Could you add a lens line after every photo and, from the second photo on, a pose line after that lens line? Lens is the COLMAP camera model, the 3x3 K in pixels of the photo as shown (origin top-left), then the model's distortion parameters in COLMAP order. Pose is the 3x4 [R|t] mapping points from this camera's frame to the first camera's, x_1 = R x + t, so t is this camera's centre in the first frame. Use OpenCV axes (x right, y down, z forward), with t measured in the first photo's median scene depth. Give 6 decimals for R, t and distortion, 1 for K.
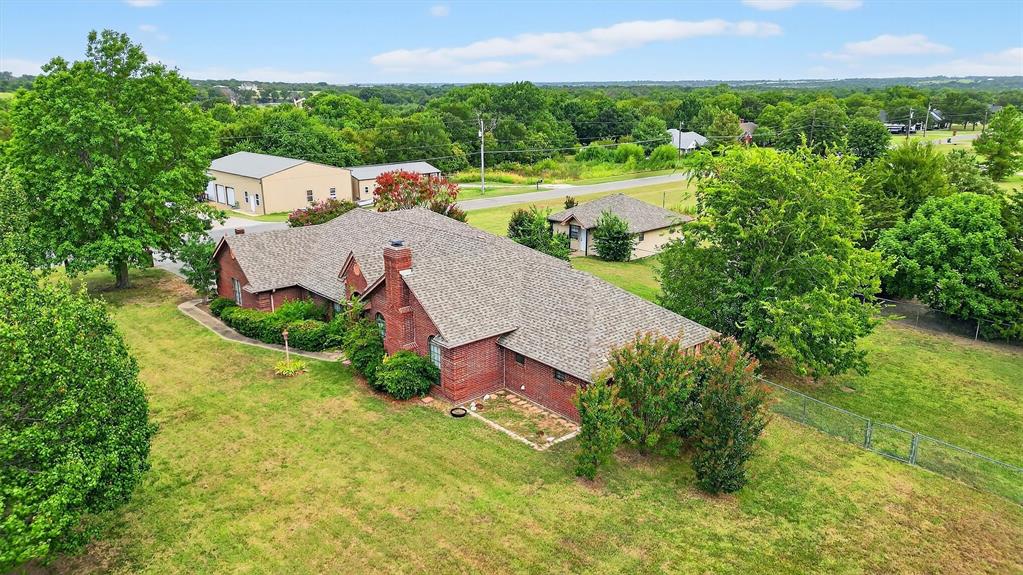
lens RADIAL K [[734.1, 0, 507.5], [0, 734.1, 288.9], [0, 0, 1]] dist [0.111186, -0.172541]
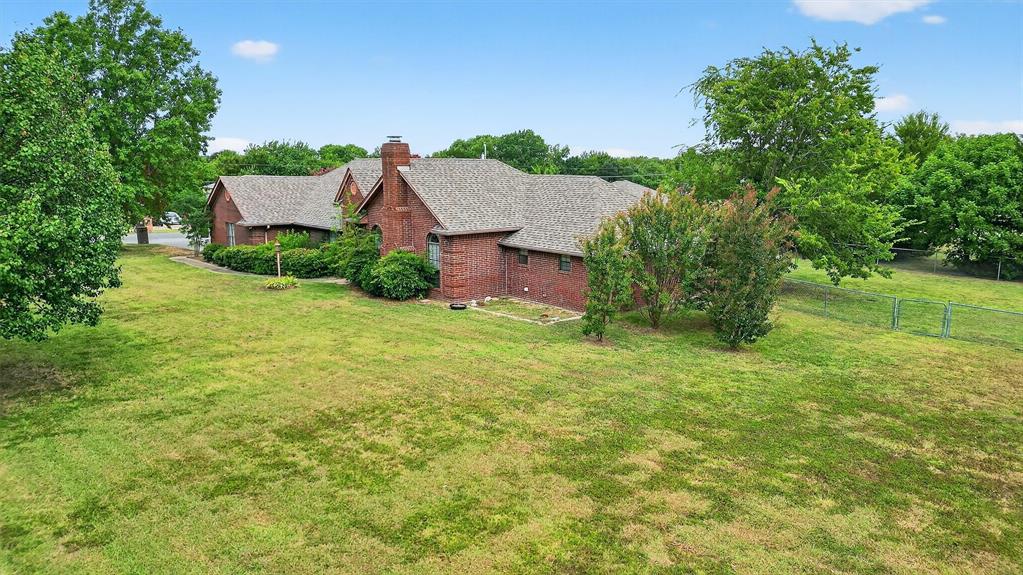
lens RADIAL K [[733.2, 0, 511.5], [0, 733.2, 287.5], [0, 0, 1]] dist [0.093512, -0.121652]
pose [[0.999999, -0.000305, 0.001284, 0.000629], [0.000433, 0.994908, -0.100786, 0.219261], [-0.001246, 0.100786, 0.994907, 0.058511]]
